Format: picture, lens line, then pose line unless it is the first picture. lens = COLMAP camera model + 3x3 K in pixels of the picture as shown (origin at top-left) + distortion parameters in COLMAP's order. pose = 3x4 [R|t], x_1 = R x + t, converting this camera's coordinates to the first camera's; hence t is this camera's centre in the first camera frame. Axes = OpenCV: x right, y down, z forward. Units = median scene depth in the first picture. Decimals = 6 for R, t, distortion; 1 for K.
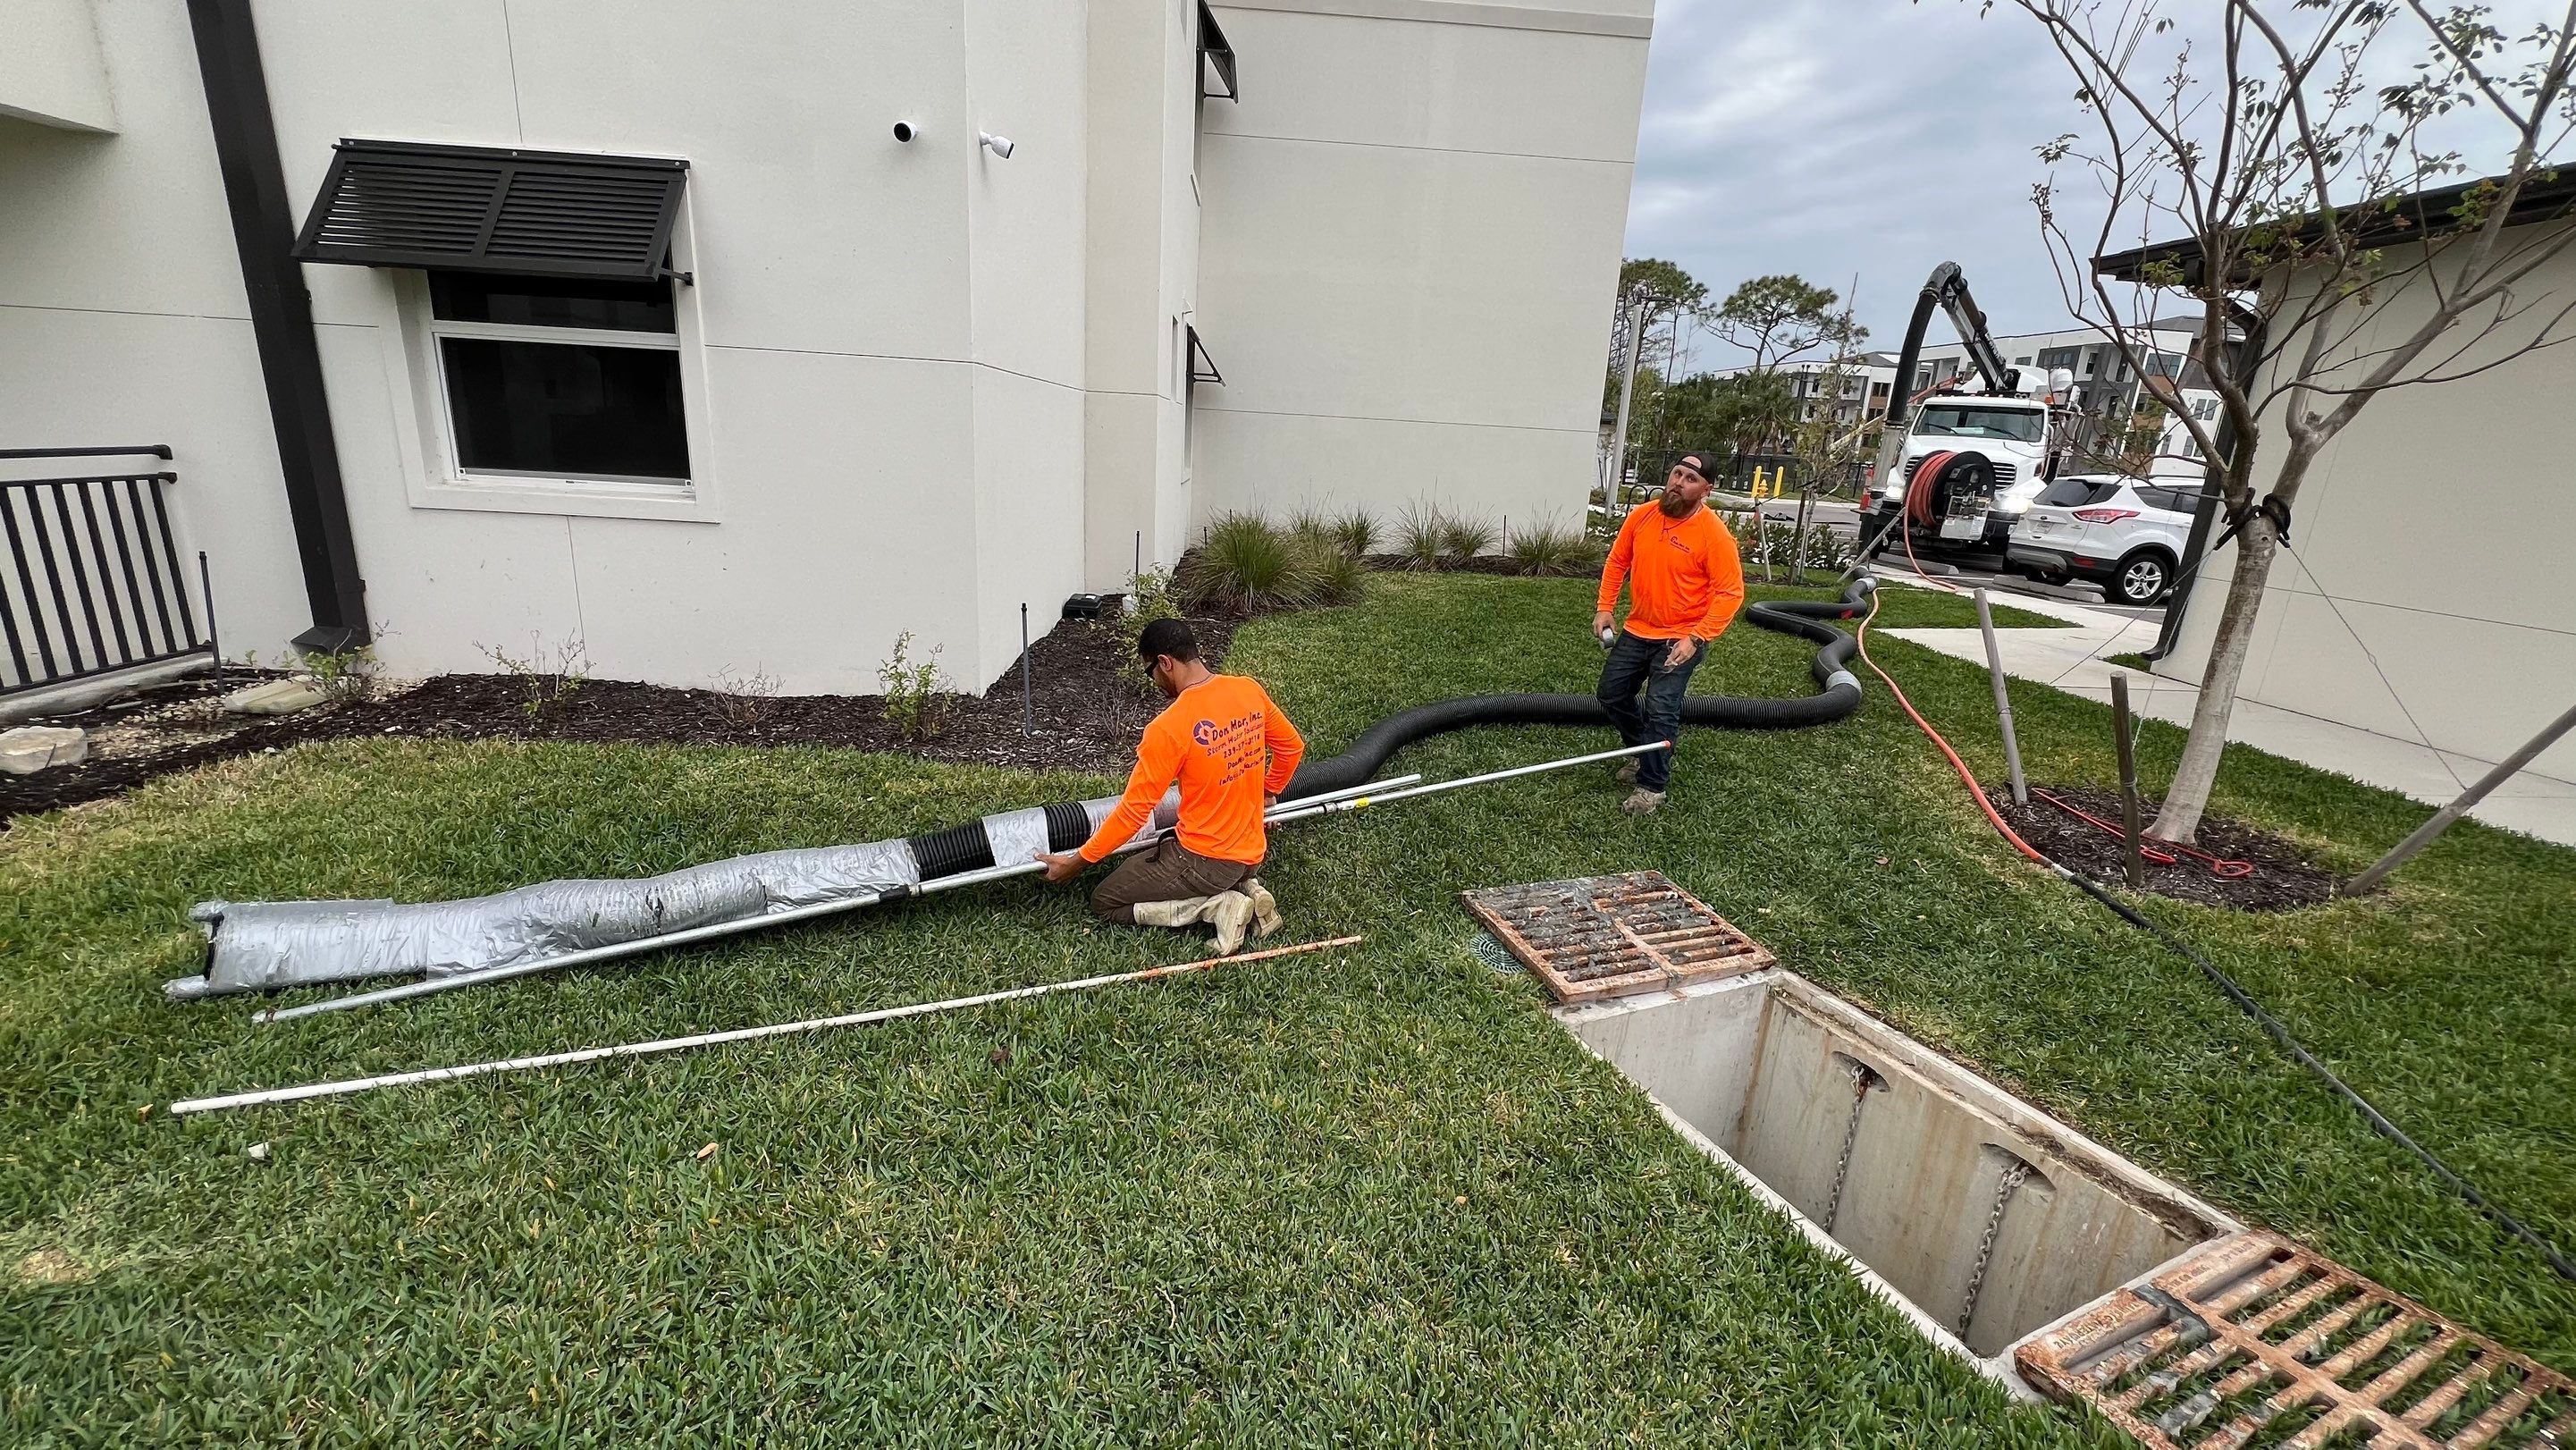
lens RADIAL K [[1027.4, 0, 1278.3], [0, 1027.4, 722.2], [0, 0, 1]] dist [-0.004069, -0.000150]
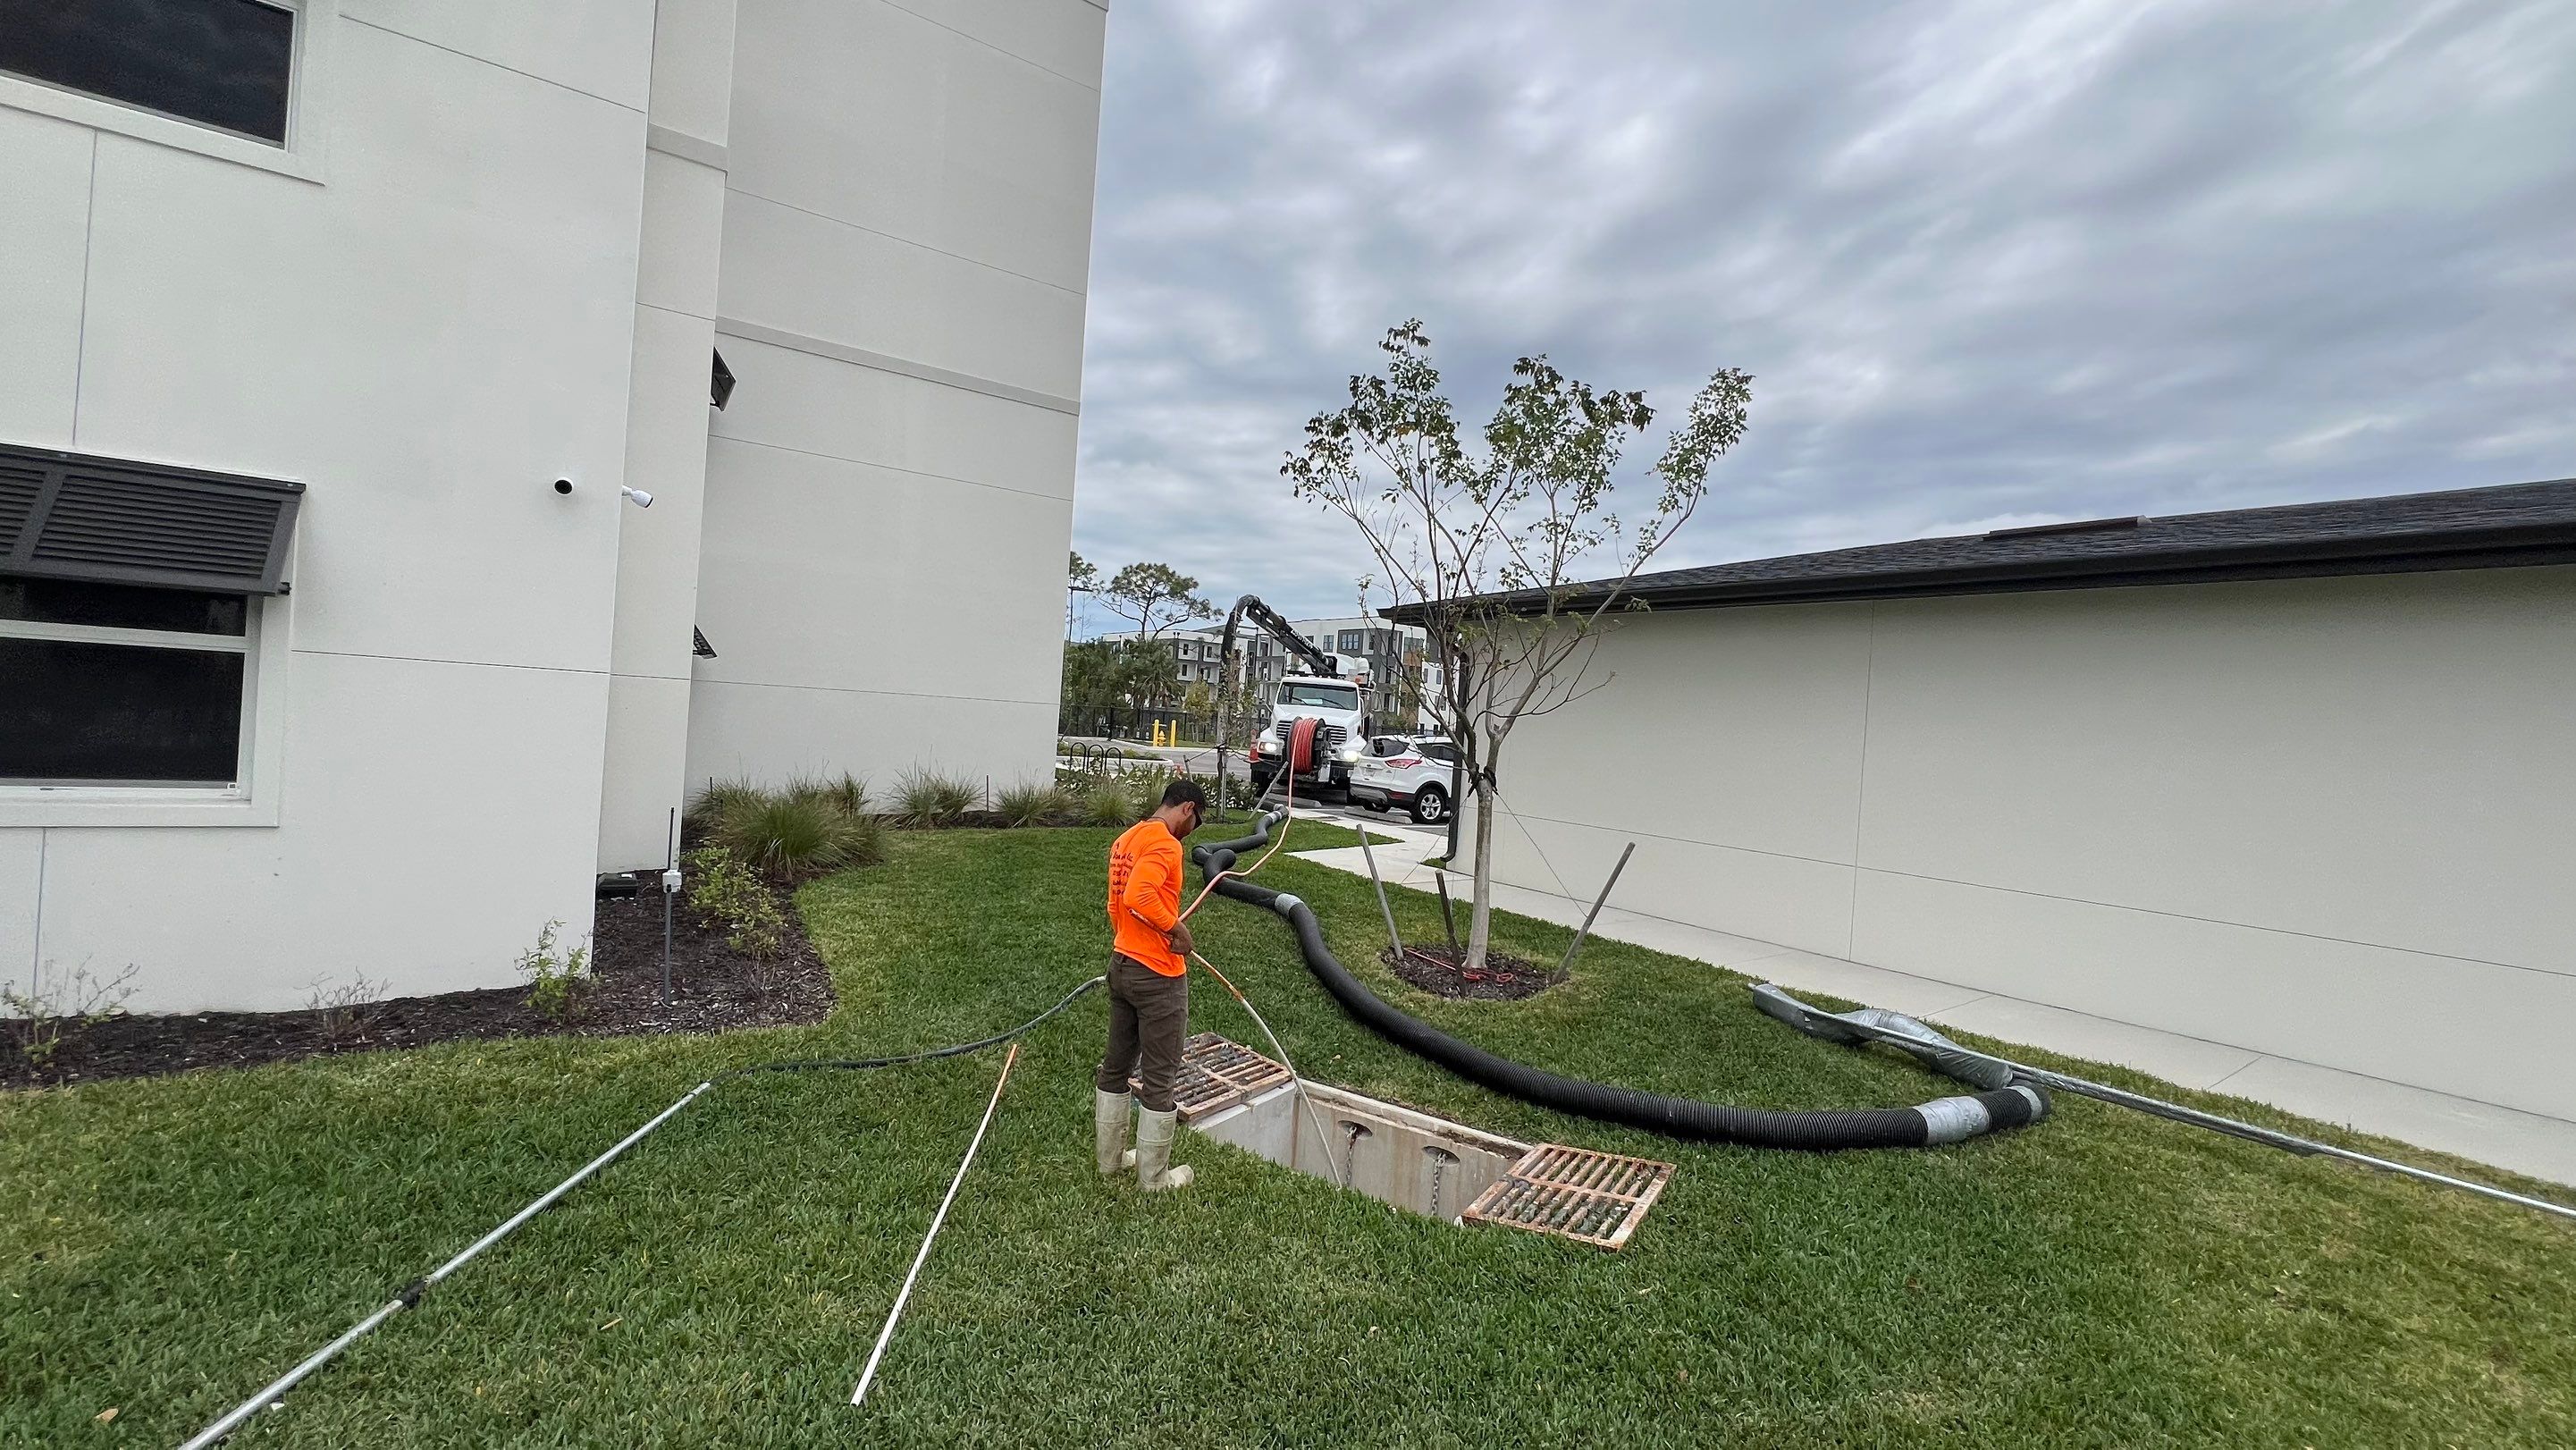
lens RADIAL K [[1028.5, 0, 1282.6], [0, 1028.5, 720.1], [0, 0, 1]] dist [-0.002837, 0.000634]
pose [[0.846762, 0.001123, 0.531971, -0.205985], [0.124180, 0.971953, -0.199715, 0.012362], [-0.517276, 0.235171, 0.822873, -0.224591]]
